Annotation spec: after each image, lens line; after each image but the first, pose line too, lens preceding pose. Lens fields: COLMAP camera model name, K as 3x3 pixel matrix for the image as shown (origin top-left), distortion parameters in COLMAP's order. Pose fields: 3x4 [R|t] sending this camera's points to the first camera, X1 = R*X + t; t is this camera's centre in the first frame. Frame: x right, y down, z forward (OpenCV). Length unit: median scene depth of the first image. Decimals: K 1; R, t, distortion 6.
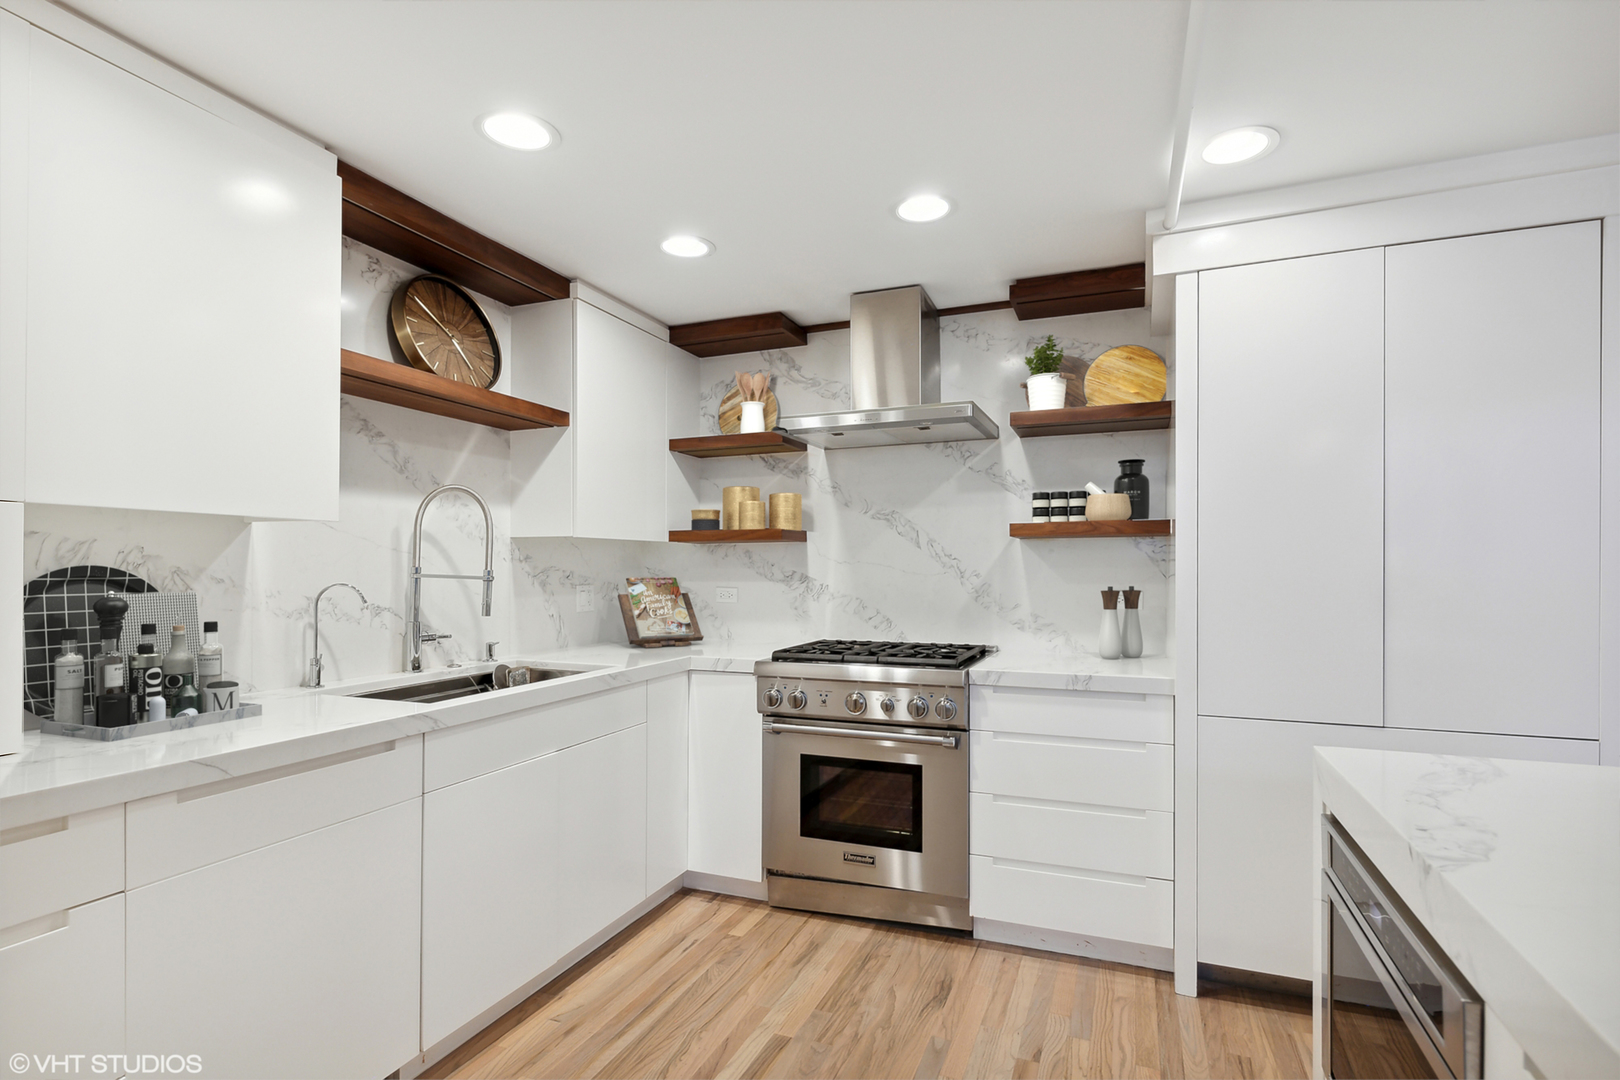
lens RADIAL K [[787.2, 0, 830.4], [0, 787.2, 570.4], [0, 0, 1]] dist [-0.011693, -0.000477]
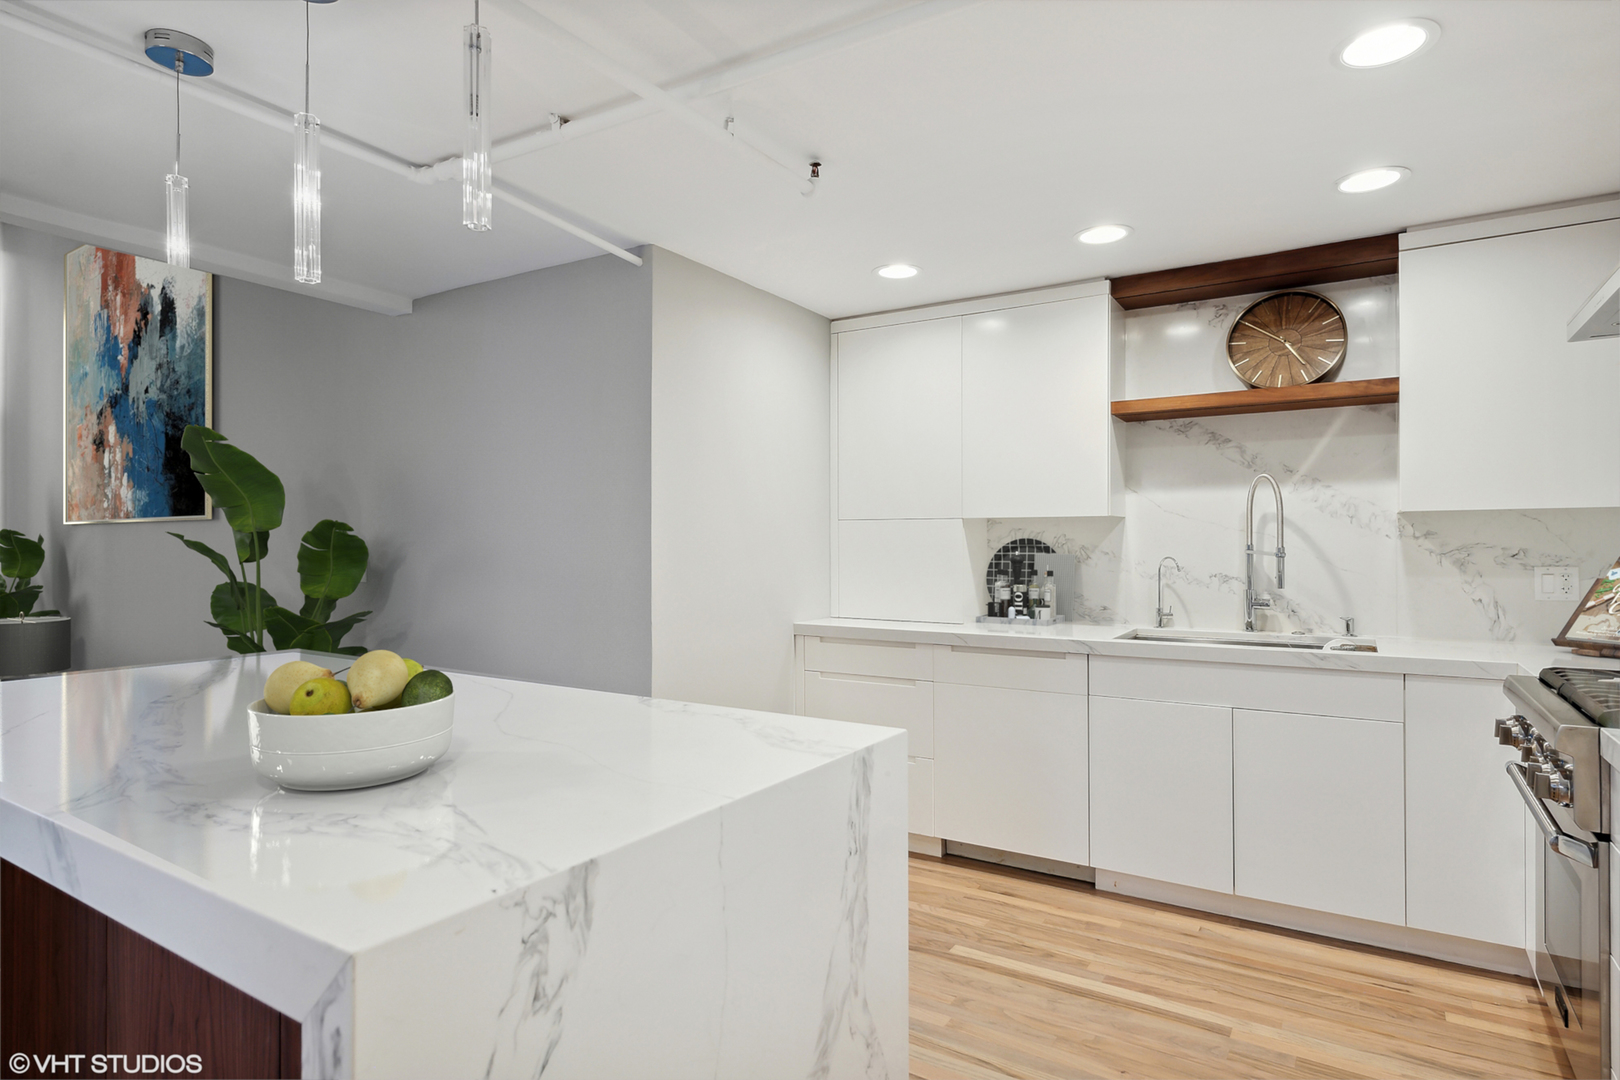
lens RADIAL K [[871.7, 0, 807.5], [0, 871.7, 542.6], [0, 0, 1]] dist [0.003250, 0.000643]
pose [[-0.199184, -0.006914, -0.979938, 0.840045], [-0.002469, 0.999975, -0.006553, 0.002837], [0.979959, 0.001114, -0.199196, 0.541951]]
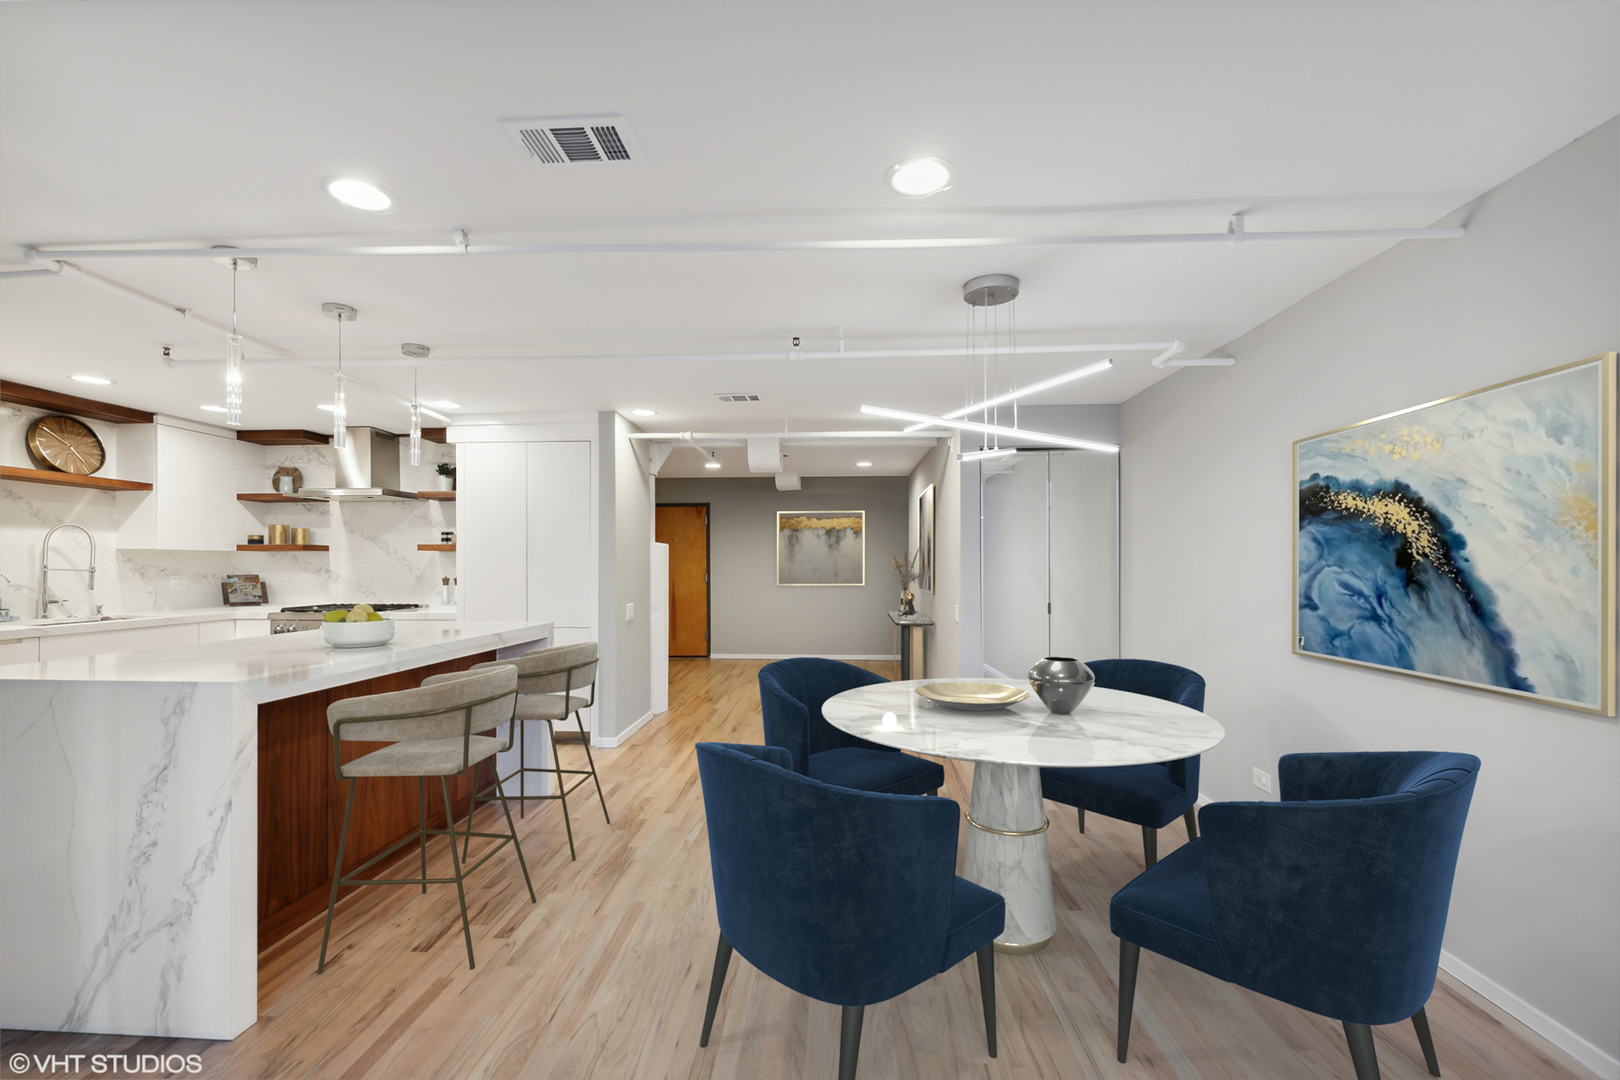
lens RADIAL K [[697.9, 0, 832.2], [0, 697.9, 565.7], [0, 0, 1]] dist [-0.003603, -0.000656]
pose [[0.950746, 0.002638, 0.309961, 0.732598], [-0.002414, 0.999996, -0.001108, -0.004868], [-0.309963, 0.000305, 0.950749, -1.143979]]
